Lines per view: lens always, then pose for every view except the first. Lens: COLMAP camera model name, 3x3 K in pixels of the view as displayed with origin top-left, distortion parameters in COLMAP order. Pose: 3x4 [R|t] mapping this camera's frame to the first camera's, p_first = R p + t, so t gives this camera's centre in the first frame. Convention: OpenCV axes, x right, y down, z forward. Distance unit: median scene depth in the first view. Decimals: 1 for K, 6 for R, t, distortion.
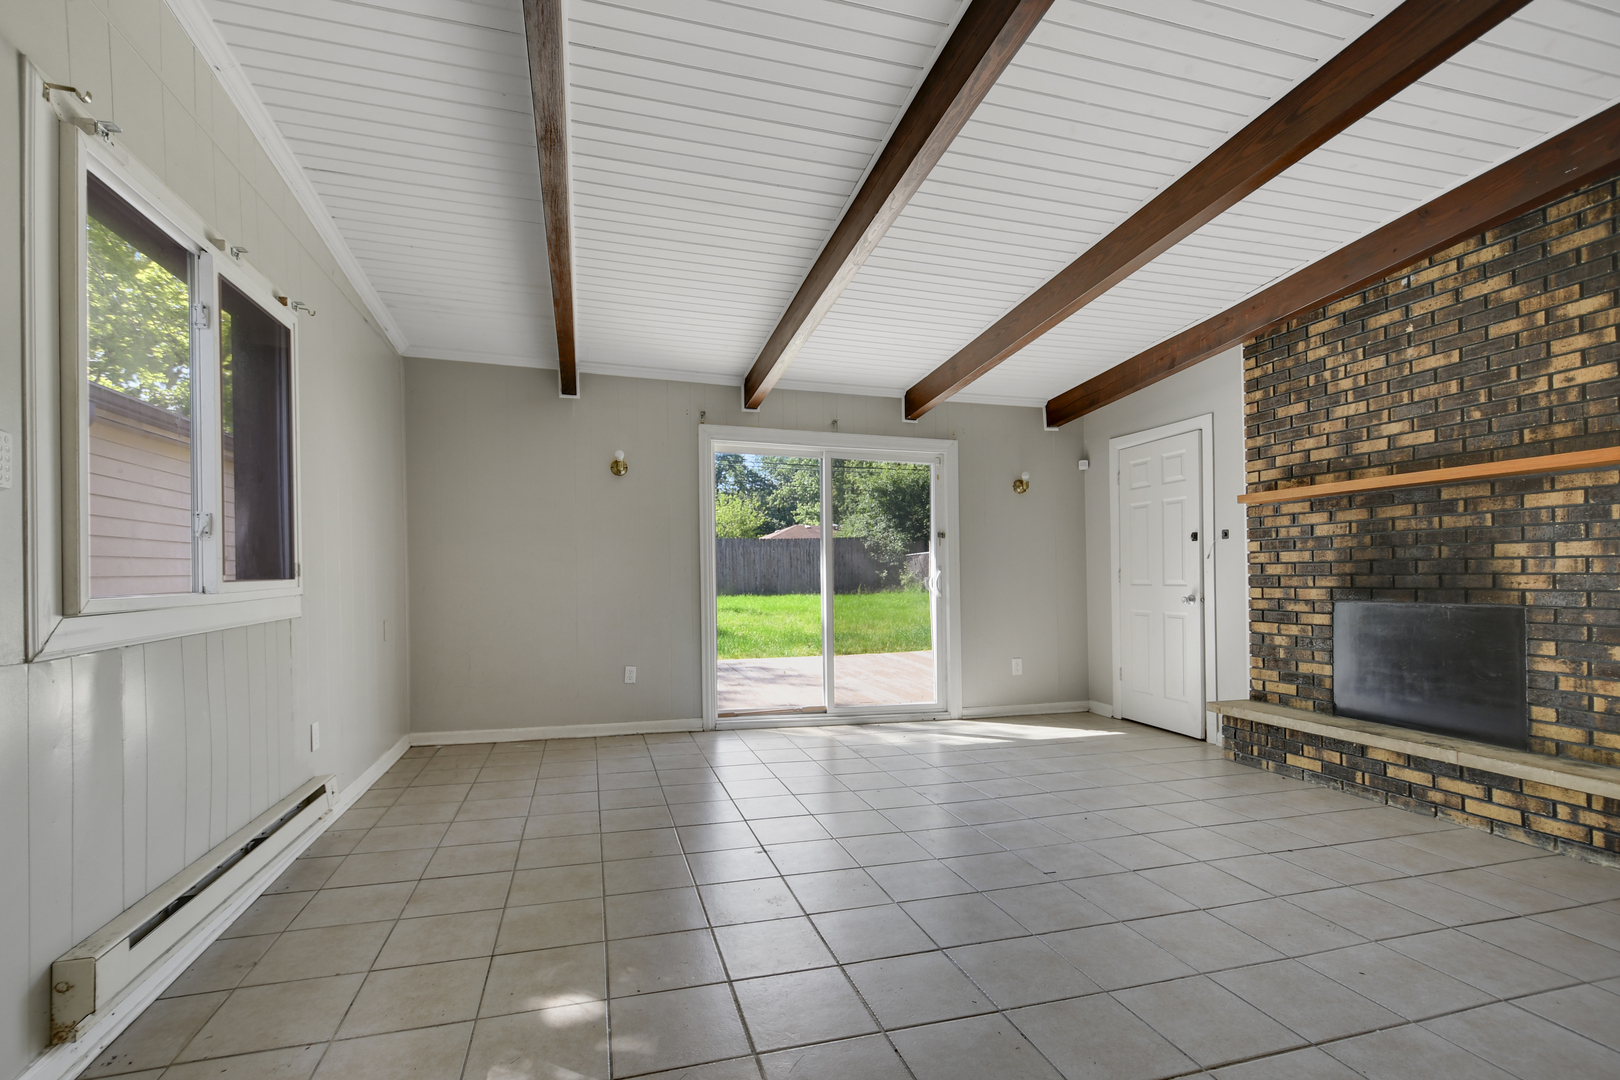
lens RADIAL K [[716.4, 0, 803.0], [0, 716.4, 578.6], [0, 0, 1]] dist [-0.002003, -0.000178]
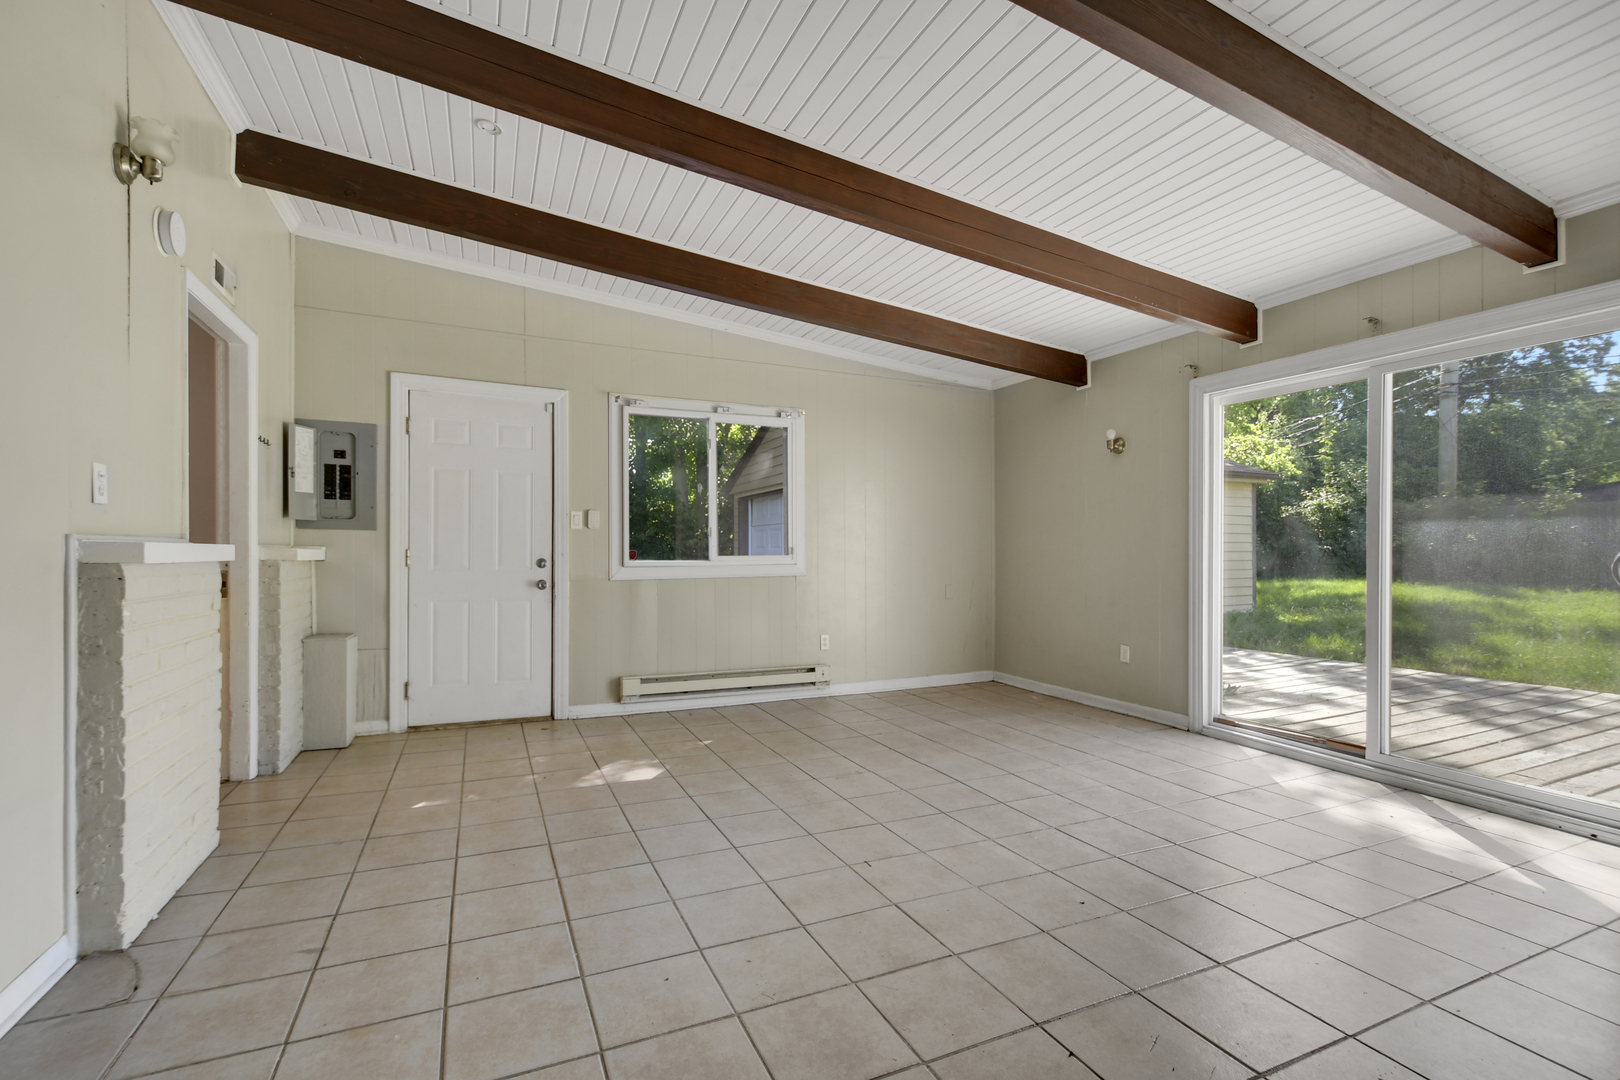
lens RADIAL K [[744.5, 0, 806.5], [0, 744.5, 556.7], [0, 0, 1]] dist [0.000390, 0.000039]
pose [[0.143928, 0.001476, -0.989587, 0.251581], [-0.004392, 0.999990, 0.000852, 0.000599], [0.989578, 0.004223, 0.143933, 0.148241]]
